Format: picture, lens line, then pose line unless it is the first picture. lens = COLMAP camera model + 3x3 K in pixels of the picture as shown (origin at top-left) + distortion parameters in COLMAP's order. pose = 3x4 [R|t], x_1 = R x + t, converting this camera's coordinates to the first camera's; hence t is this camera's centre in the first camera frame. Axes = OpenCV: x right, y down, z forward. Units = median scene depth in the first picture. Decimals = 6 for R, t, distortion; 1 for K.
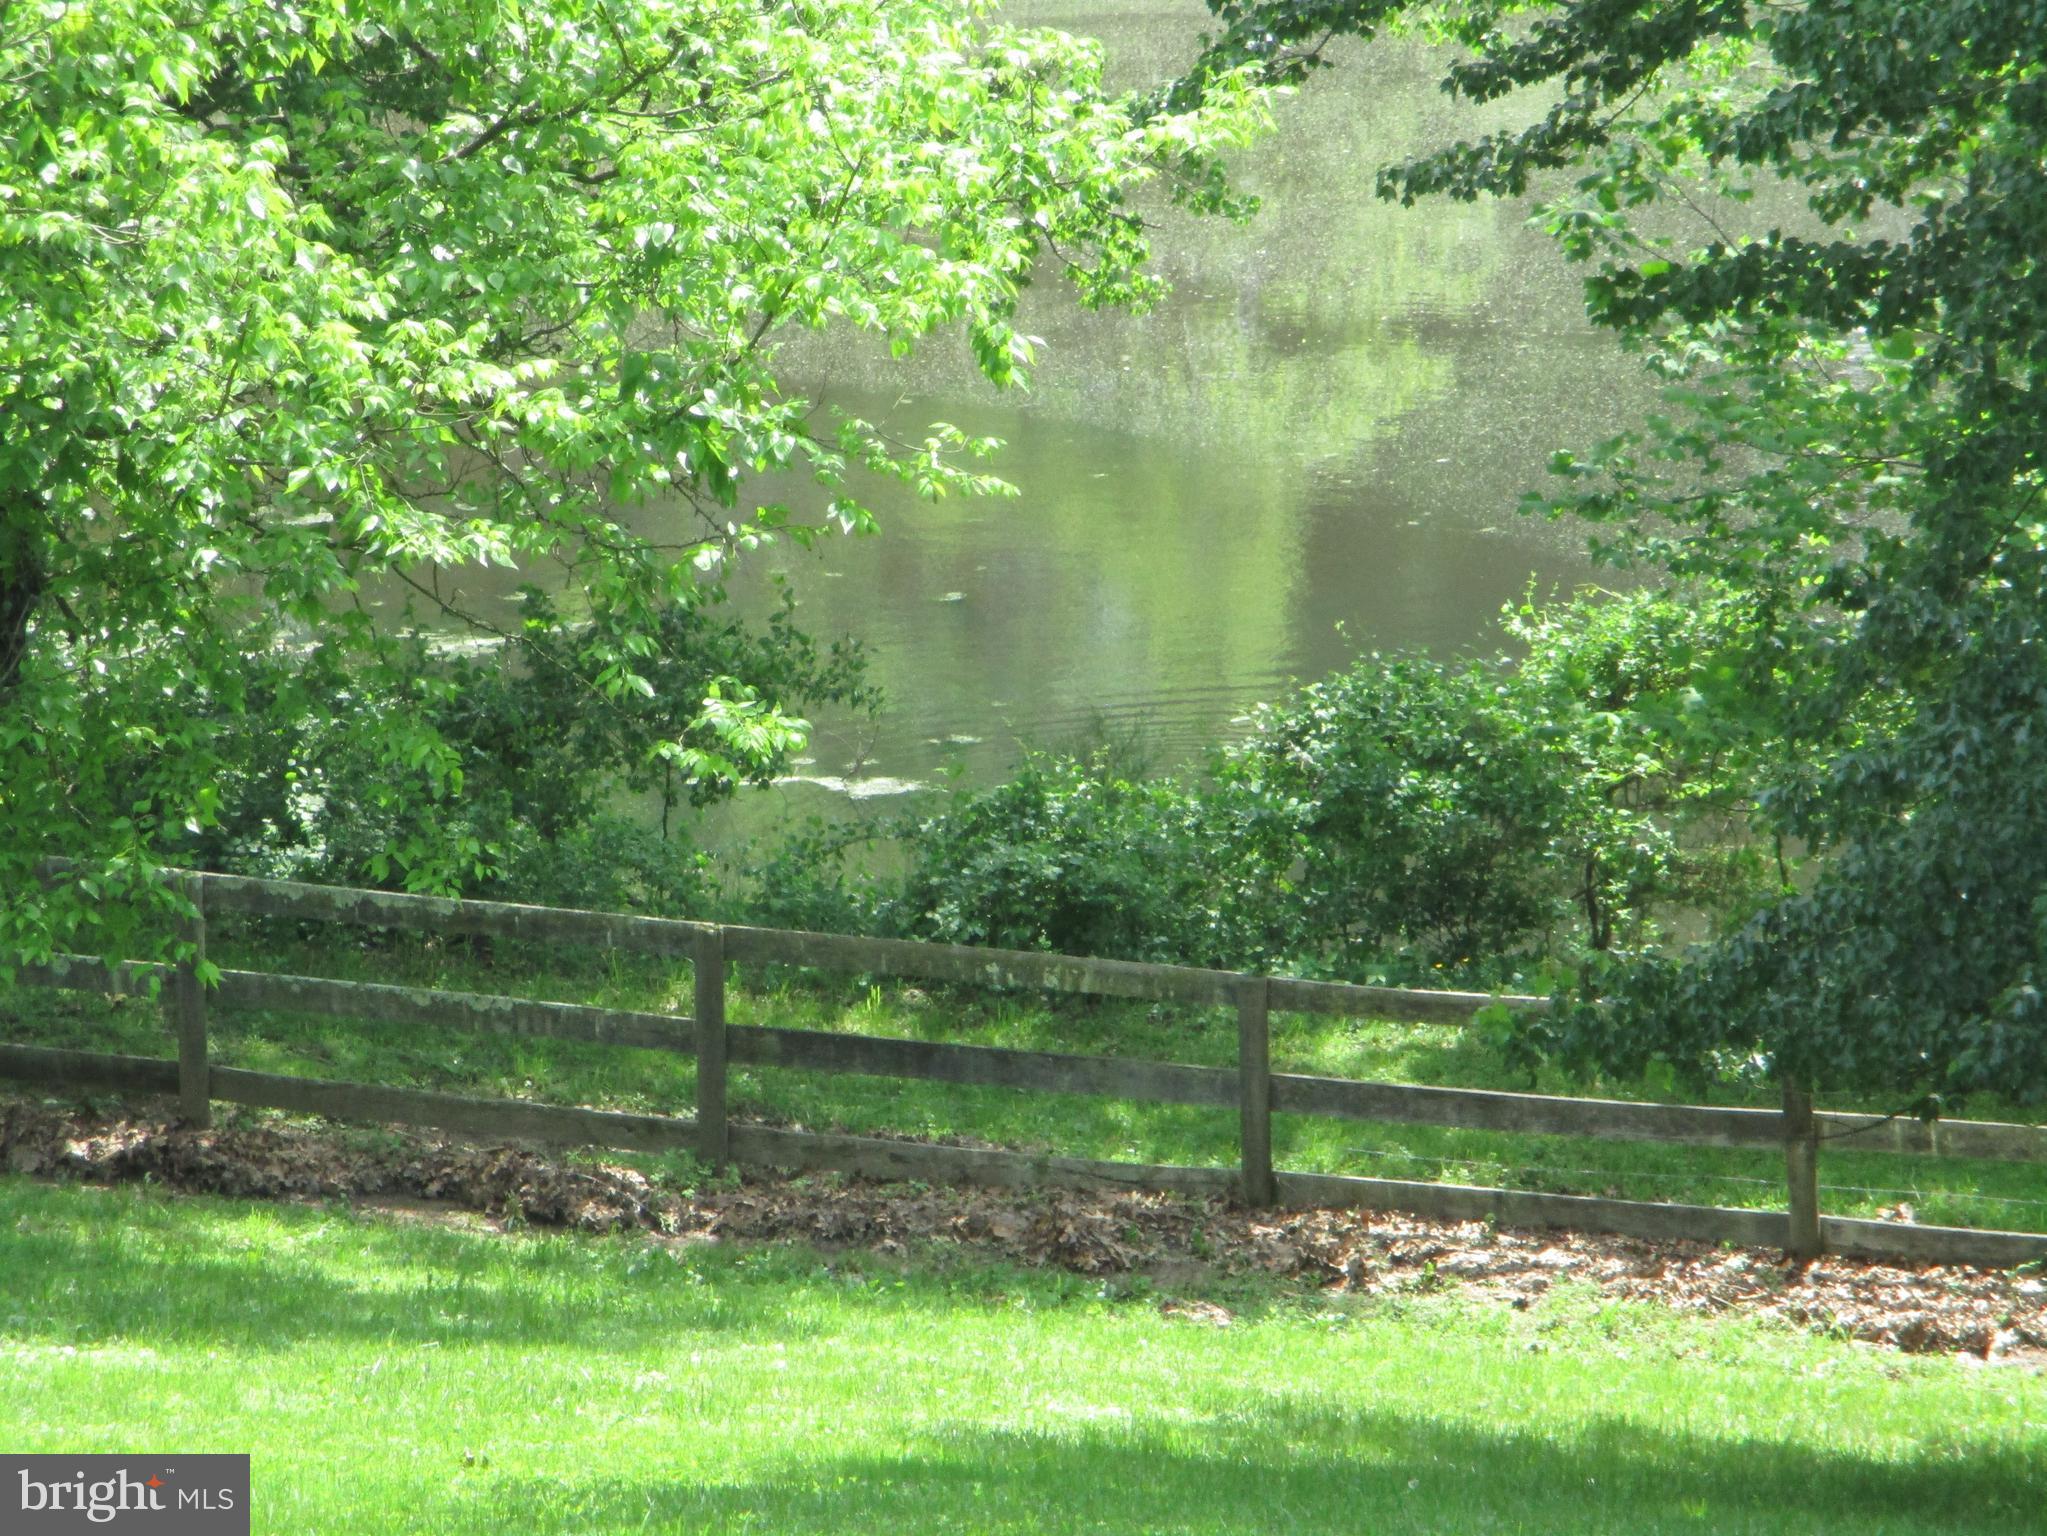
lens RADIAL K [[1717.6, 0, 1021.1], [0, 1717.6, 762.2], [0, 0, 1]] dist [-0.026352, 0.005355]
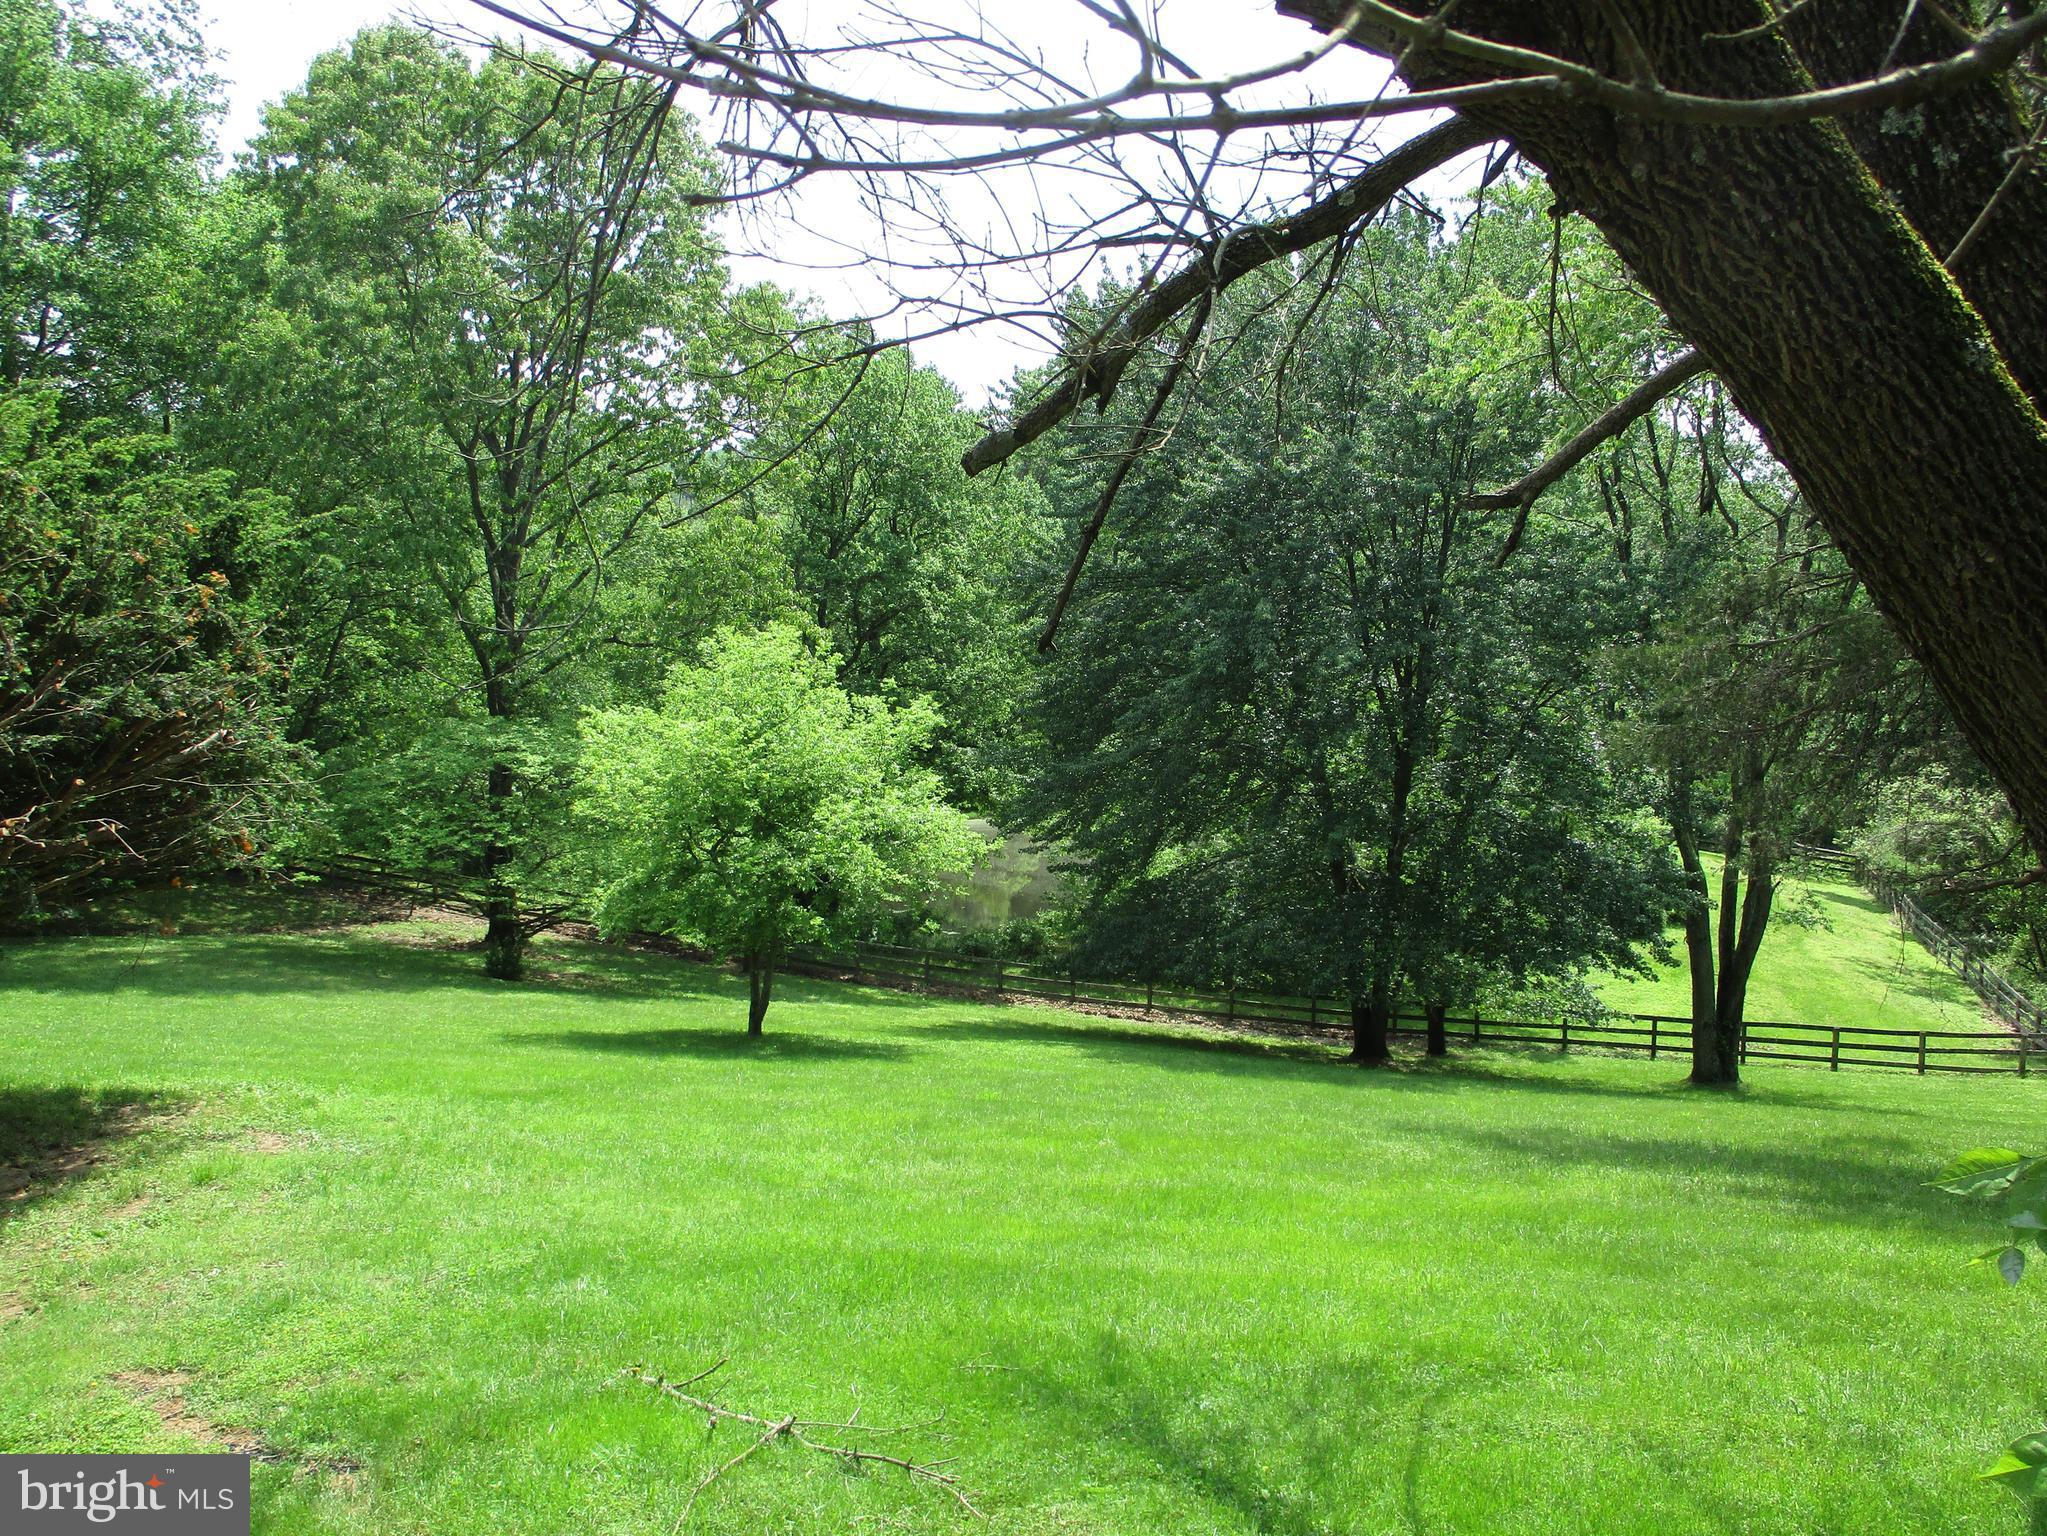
lens RADIAL K [[1717.6, 0, 1014.5], [0, 1717.6, 774.6], [0, 0, 1]] dist [-0.026352, 0.005355]
pose [[0.997486, 0.022745, -0.067114, 0.680102], [-0.029547, 0.994330, -0.102153, 0.080966], [0.064410, 0.103879, 0.992502, -6.432160]]
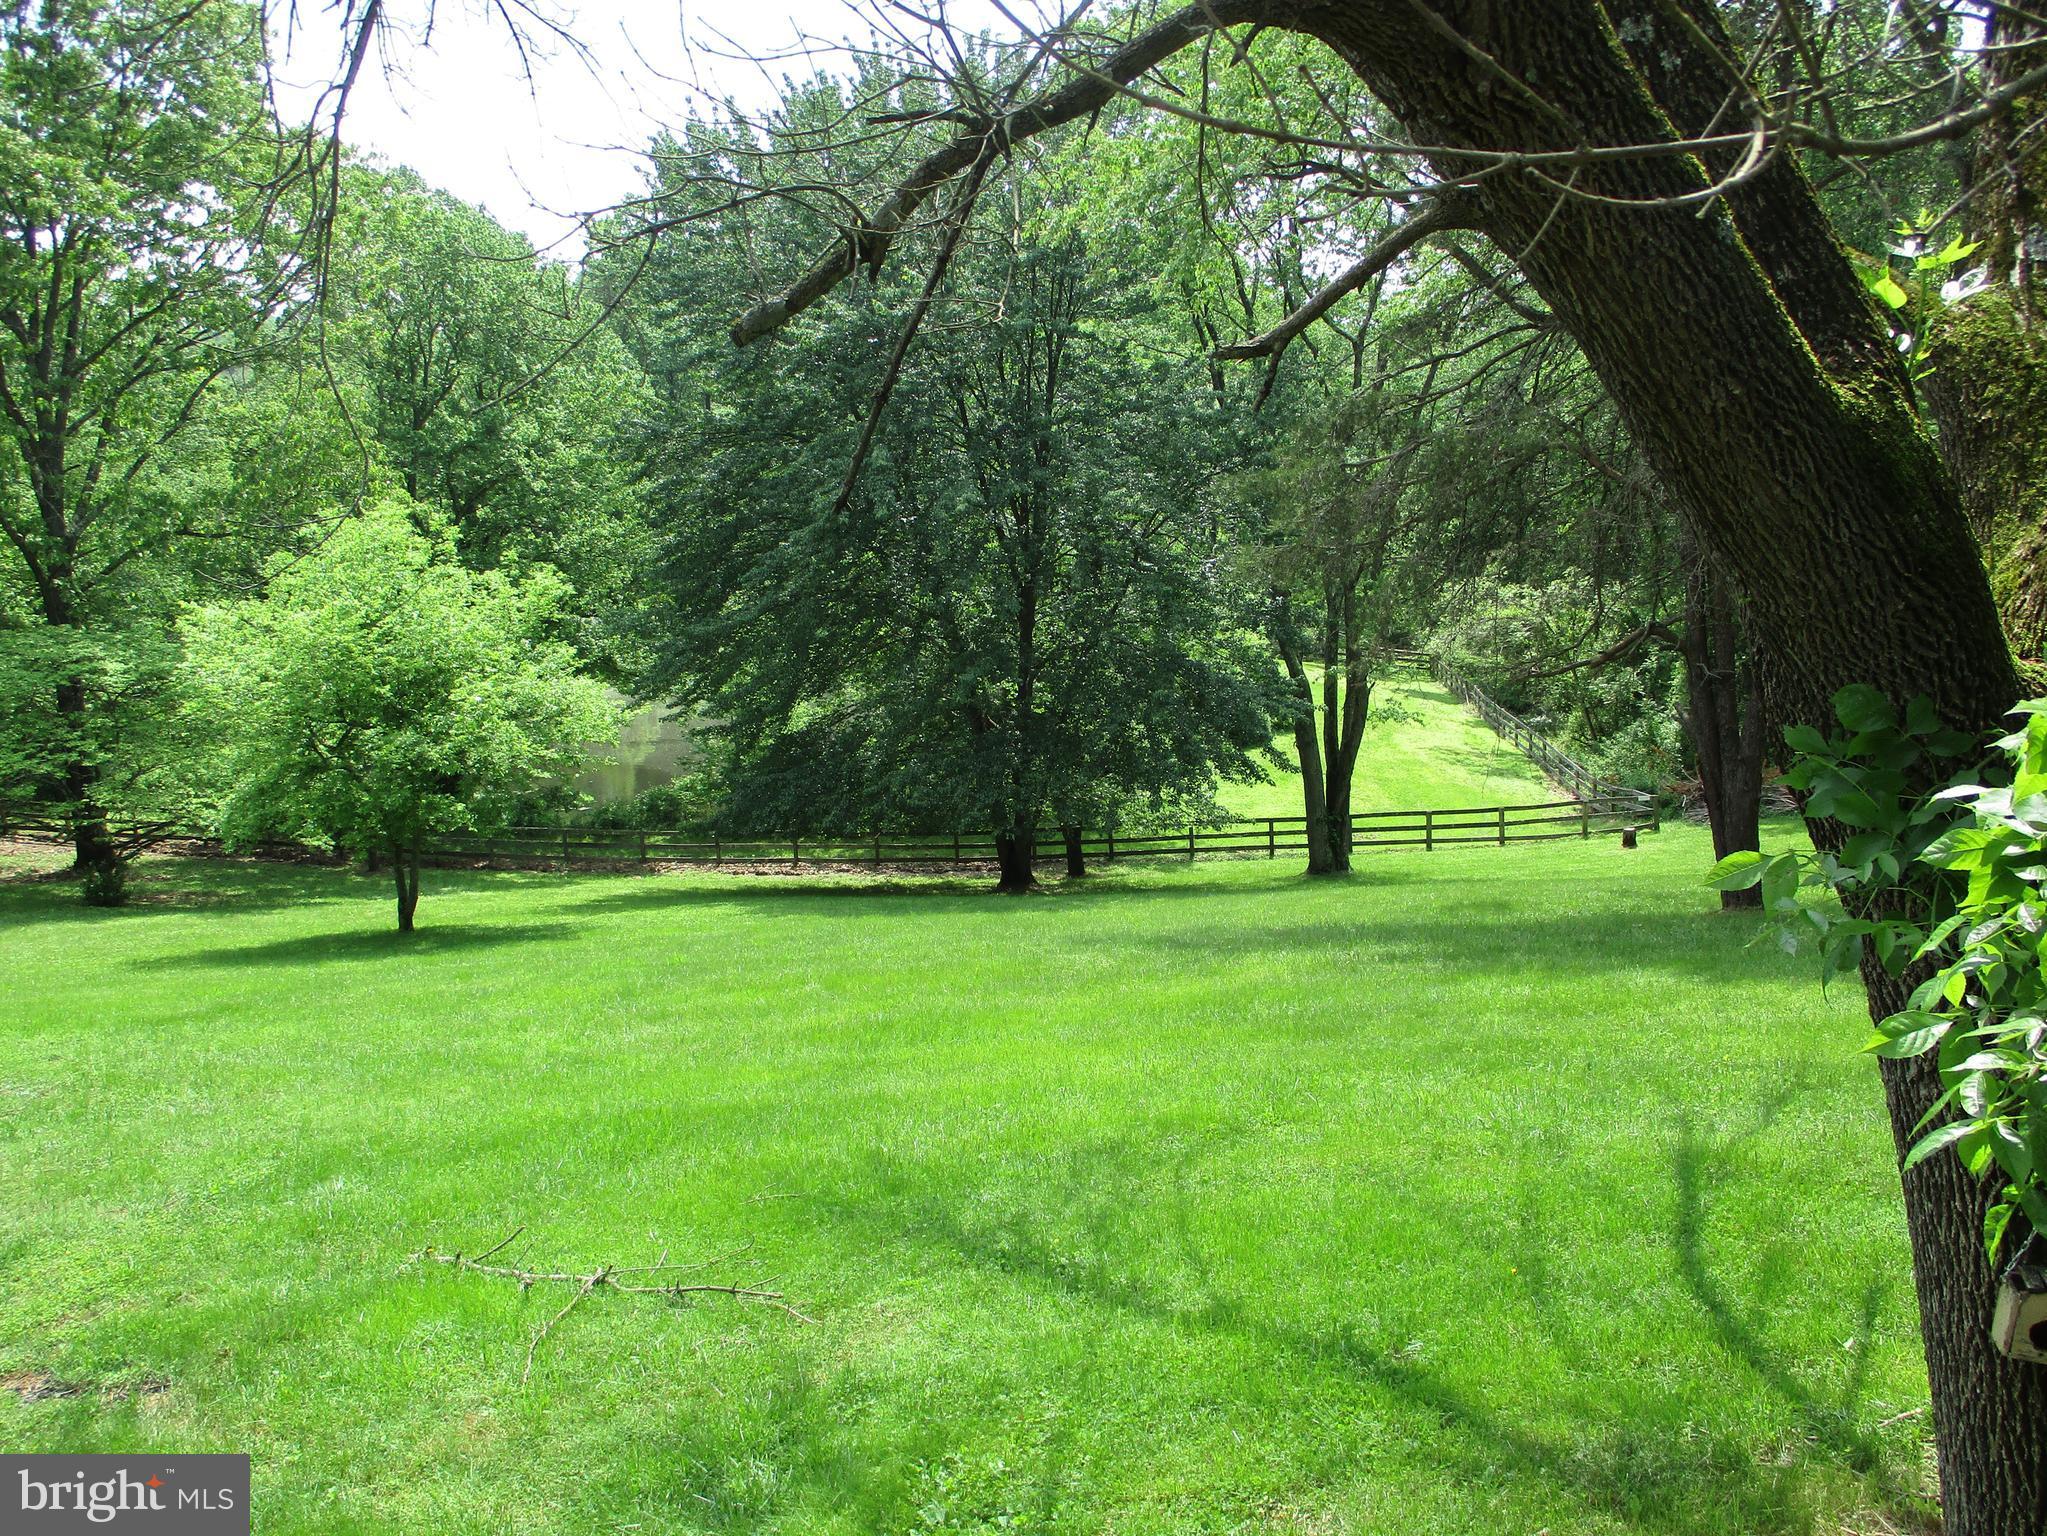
lens RADIAL K [[1717.6, 0, 1024.0], [0, 1717.6, 779.7], [0, 0, 1]] dist [-0.026352, 0.005355]
pose [[0.984851, -0.070495, 0.158424, 0.601947], [0.072715, 0.997319, -0.008250, 0.086568], [-0.157418, 0.019645, 0.987337, -6.482689]]
